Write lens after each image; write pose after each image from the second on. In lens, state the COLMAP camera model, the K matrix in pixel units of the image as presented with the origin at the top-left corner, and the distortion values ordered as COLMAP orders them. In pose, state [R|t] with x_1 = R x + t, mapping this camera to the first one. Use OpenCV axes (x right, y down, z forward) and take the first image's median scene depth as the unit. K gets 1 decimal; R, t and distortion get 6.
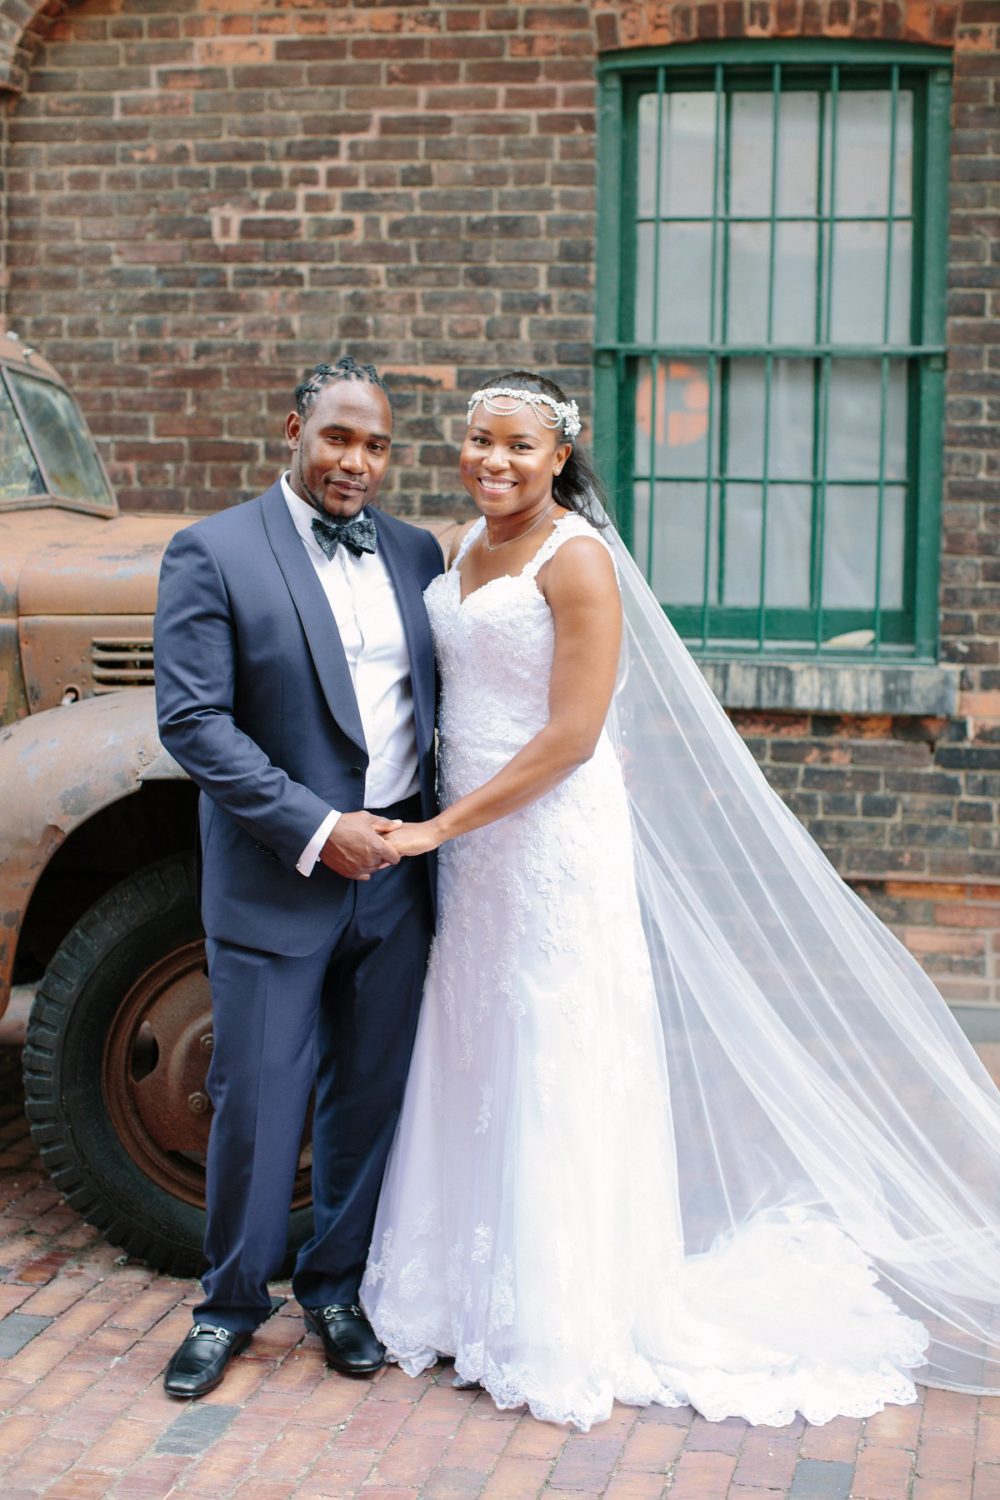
lens RADIAL K [[2202.1, 0, 503.7], [0, 2202.1, 749.8], [0, 0, 1]] dist [-0.083070, 0.000000]
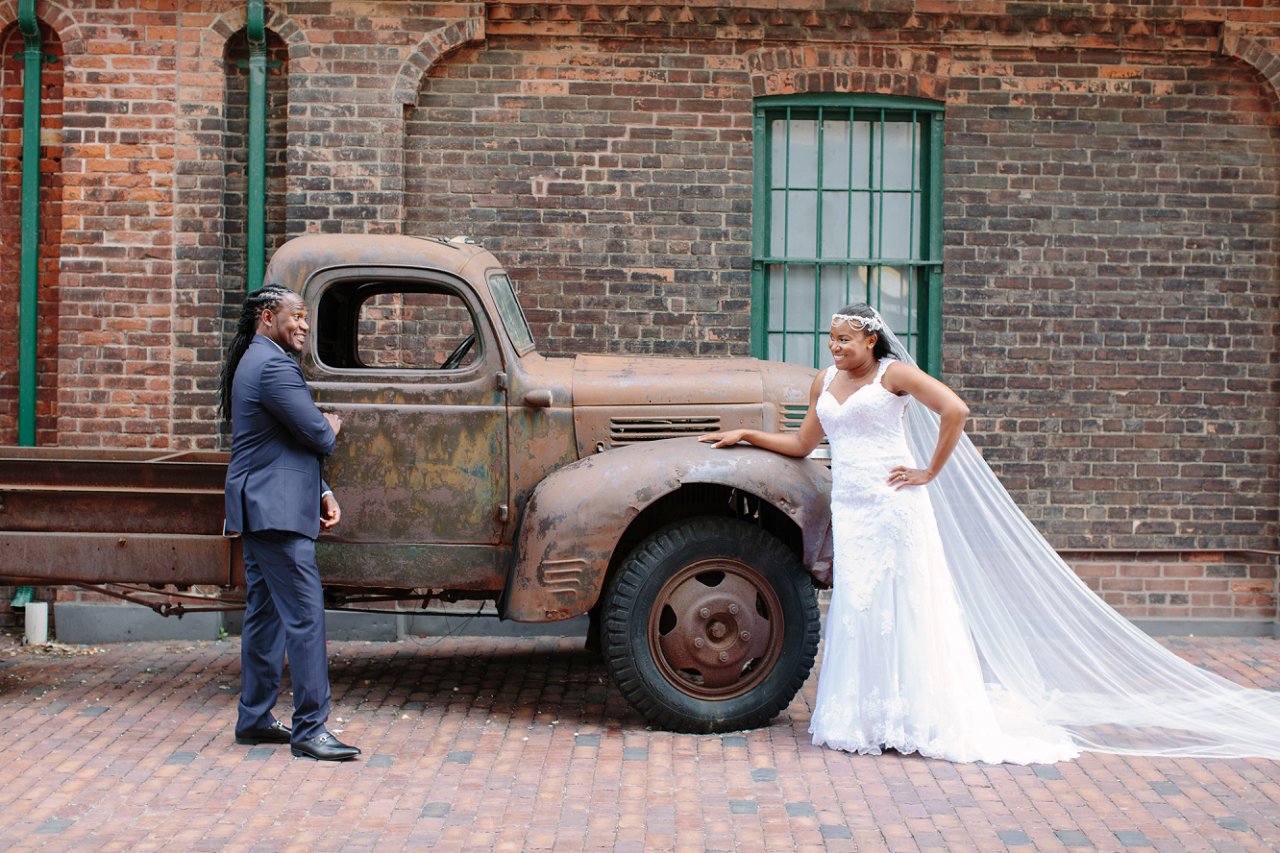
lens RADIAL K [[1879.1, 0, 637.4], [0, 1879.1, 426.8], [0, 0, 1]] dist [-0.083070, 0.000000]
pose [[0.976219, -0.011869, 0.216462, -0.383237], [0.025277, 0.997921, -0.059279, 0.042076], [-0.215309, 0.063341, 0.974490, -0.466989]]
